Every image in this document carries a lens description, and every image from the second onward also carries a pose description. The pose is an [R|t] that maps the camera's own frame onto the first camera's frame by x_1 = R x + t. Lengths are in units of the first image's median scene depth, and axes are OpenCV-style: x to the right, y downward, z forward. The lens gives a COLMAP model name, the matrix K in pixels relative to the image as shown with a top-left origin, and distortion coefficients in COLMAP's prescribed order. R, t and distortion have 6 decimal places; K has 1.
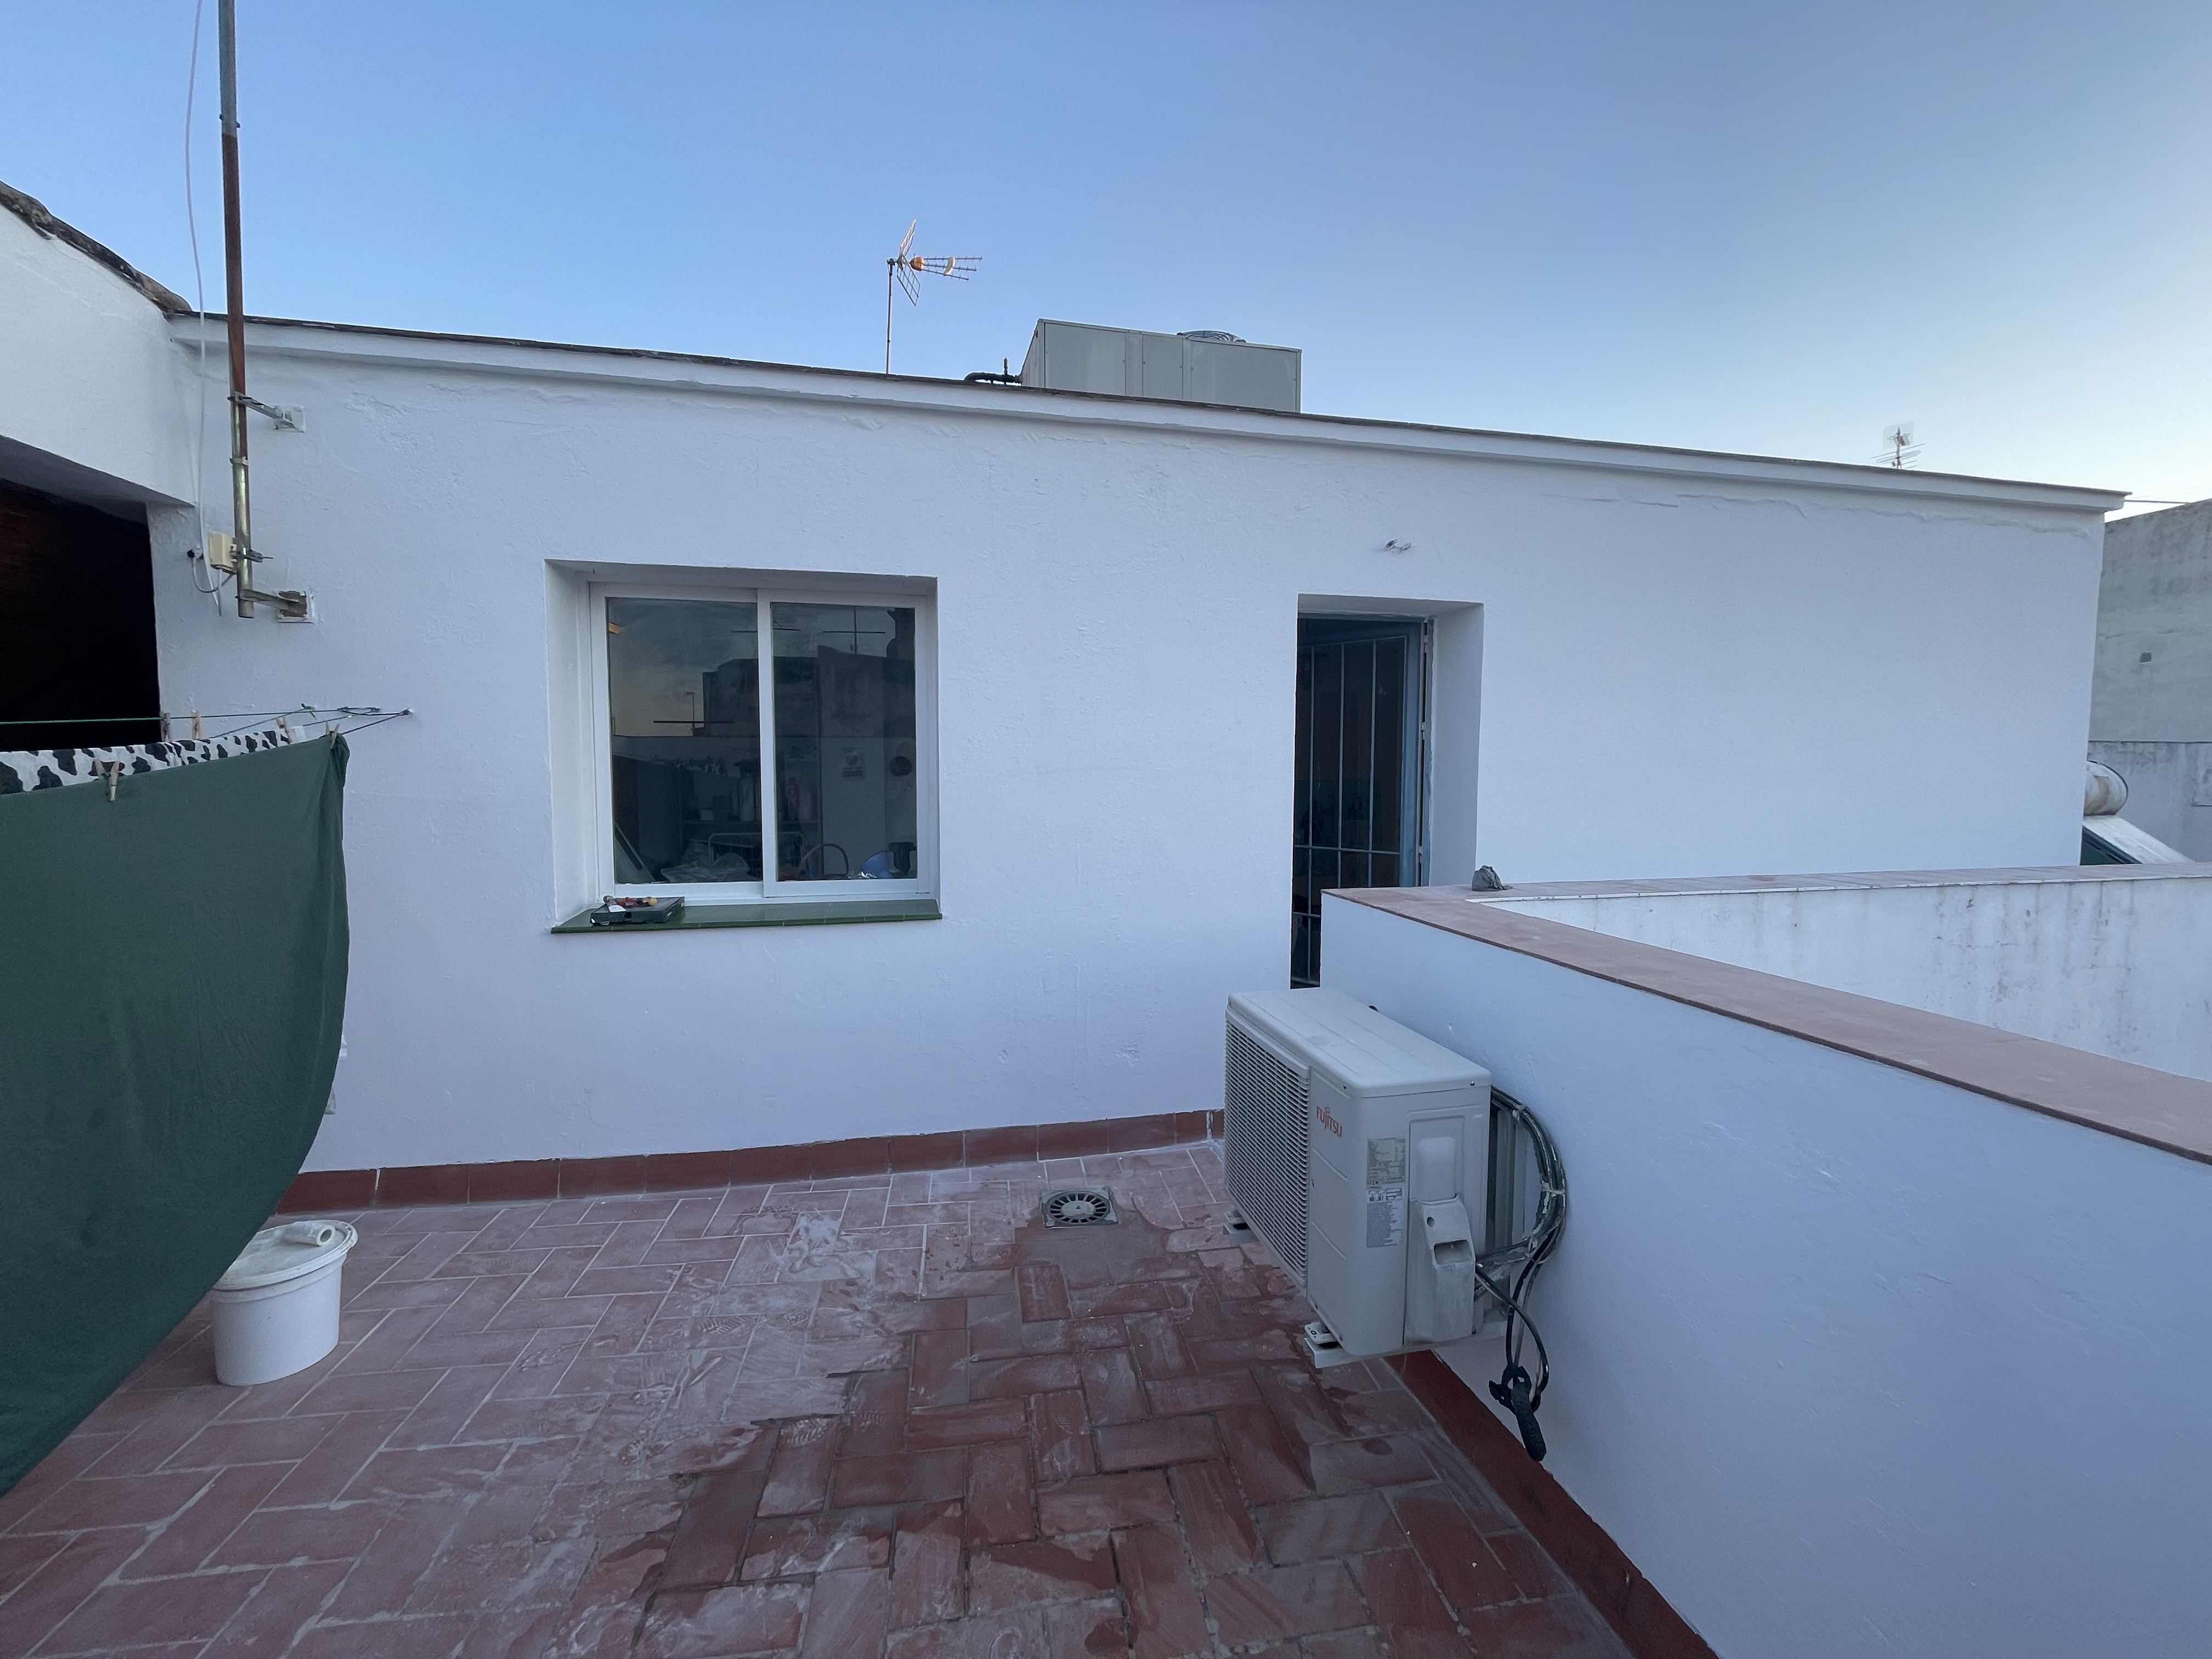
lens RADIAL K [[892.7, 0, 1106.0], [0, 892.7, 829.5], [0, 0, 1]] dist [-0.000923, 0.000146]
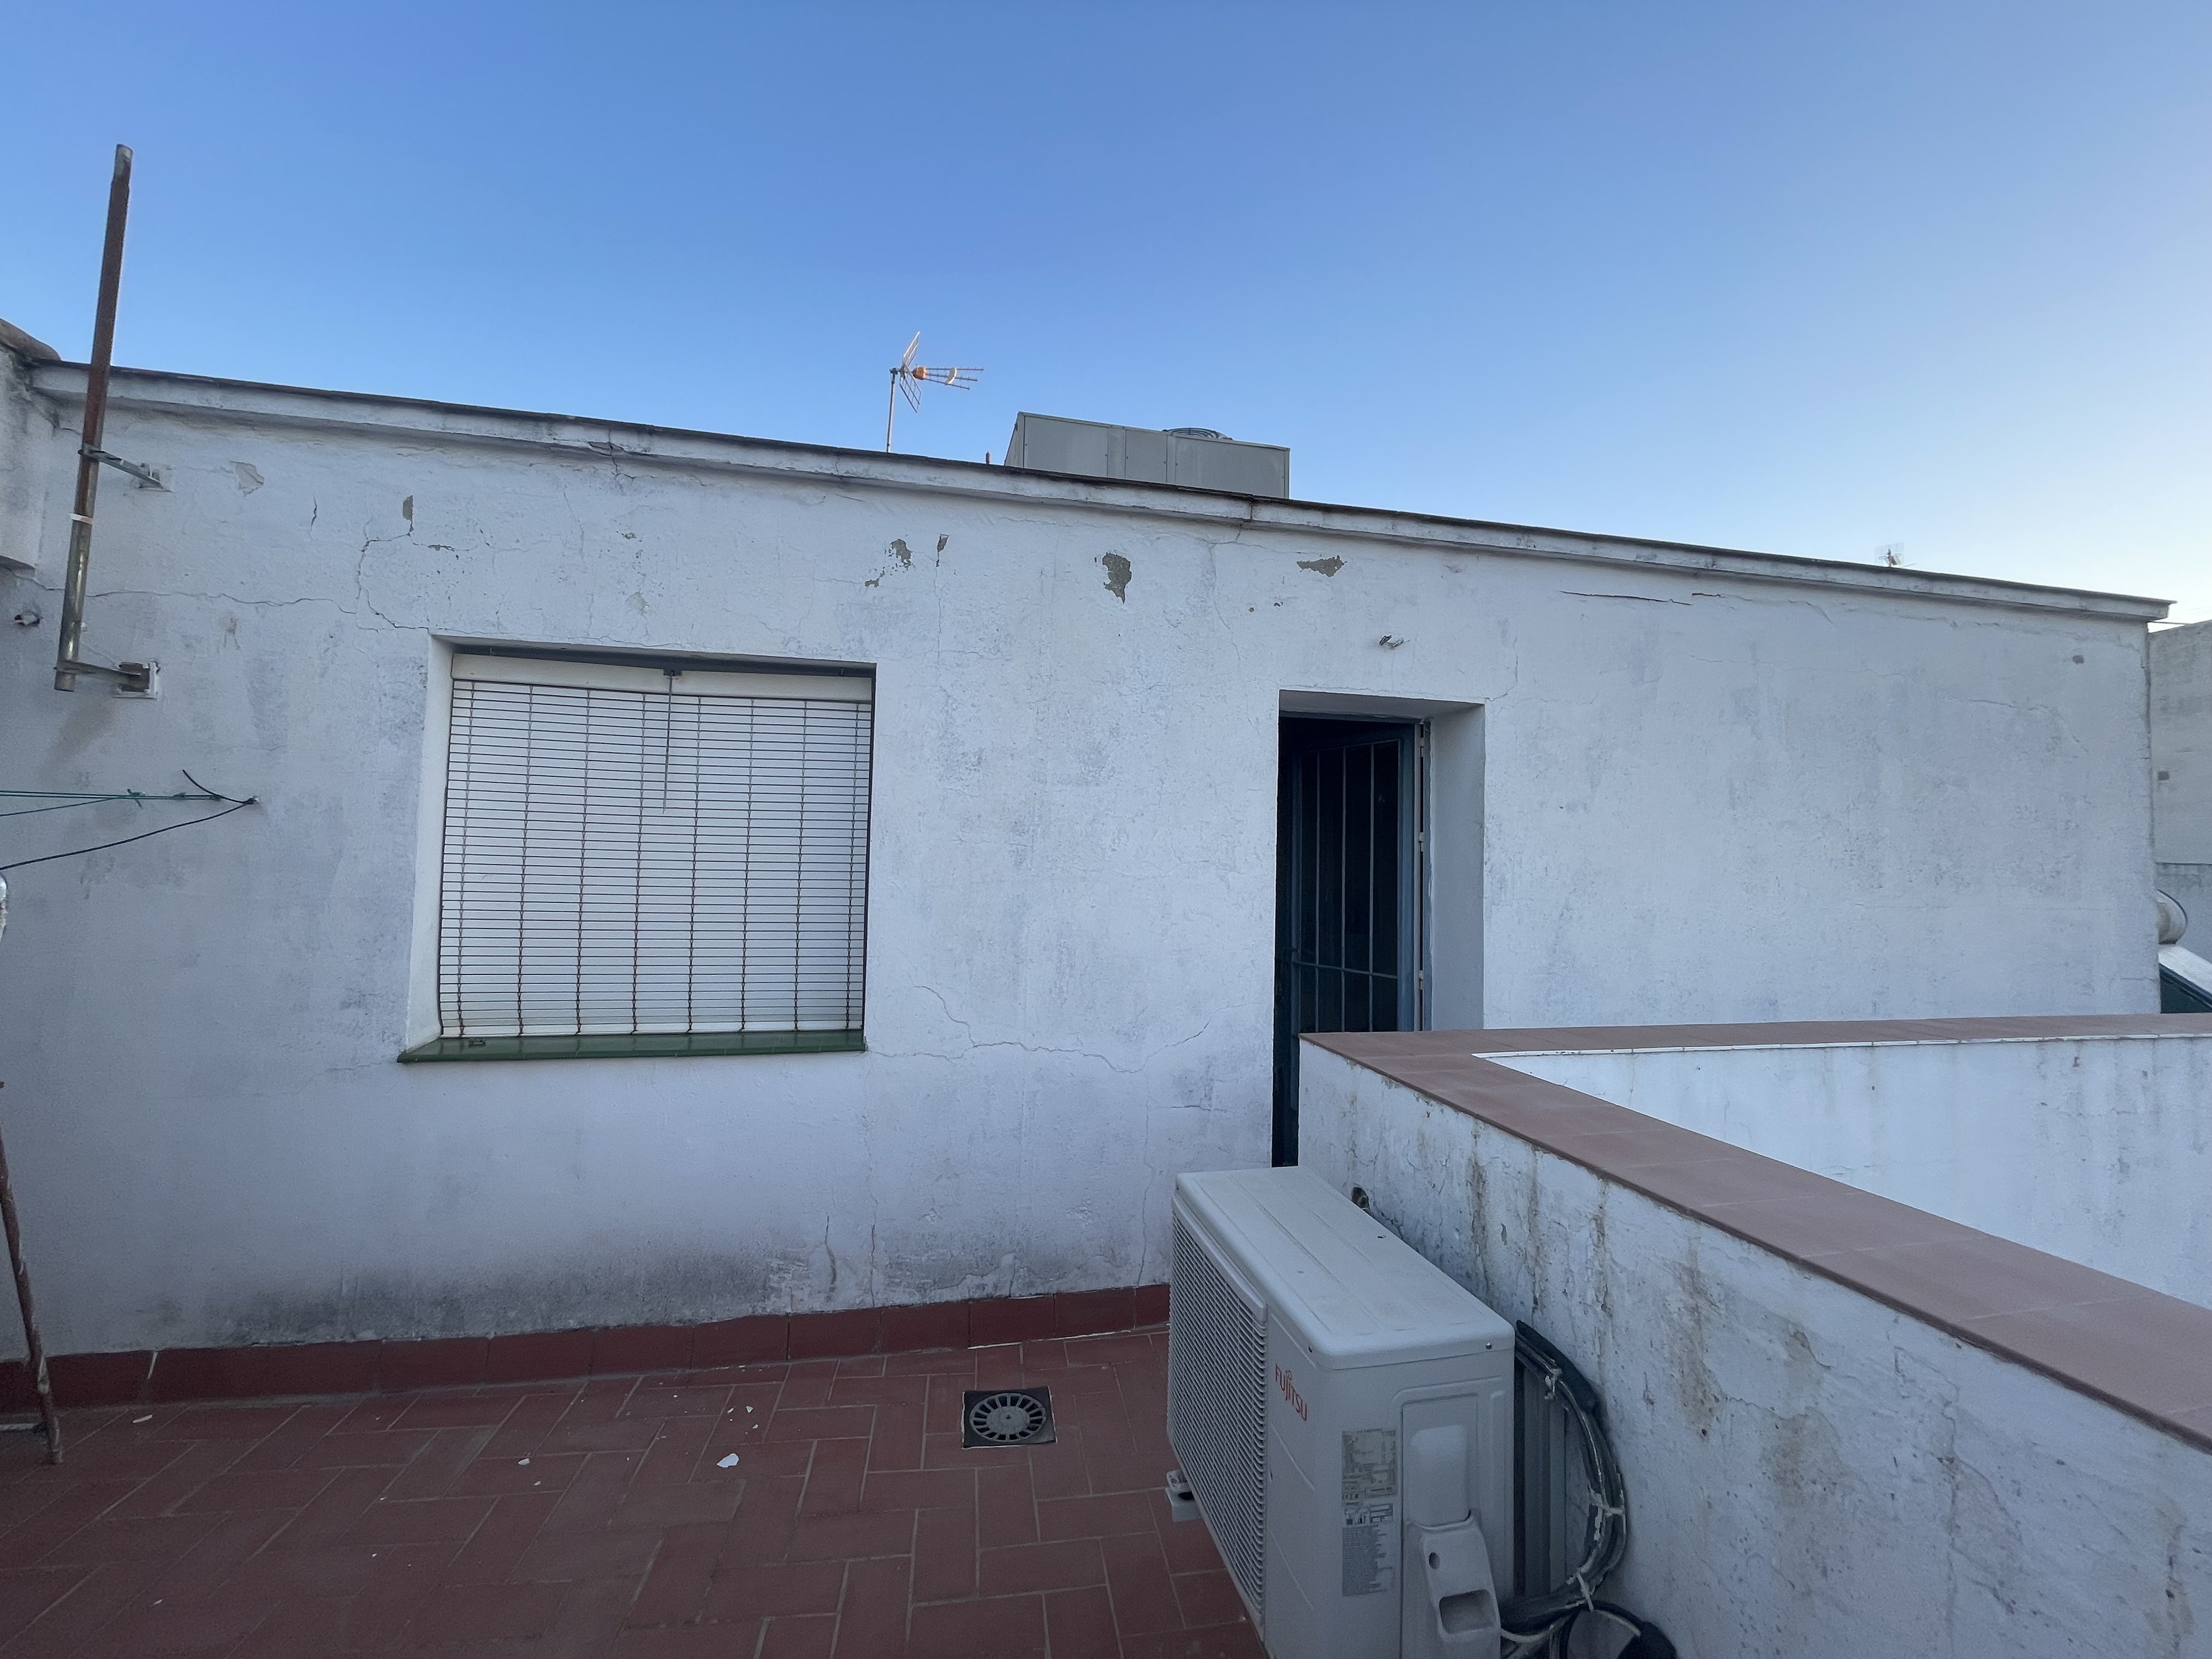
lens RADIAL K [[892.7, 0, 1106.0], [0, 892.7, 829.5], [0, 0, 1]] dist [-0.000923, 0.000146]
pose [[0.999807, 0.018910, -0.005336, 0.056797], [-0.019380, 0.993852, -0.109005, -0.025361], [0.003242, 0.109087, 0.994027, 0.138575]]
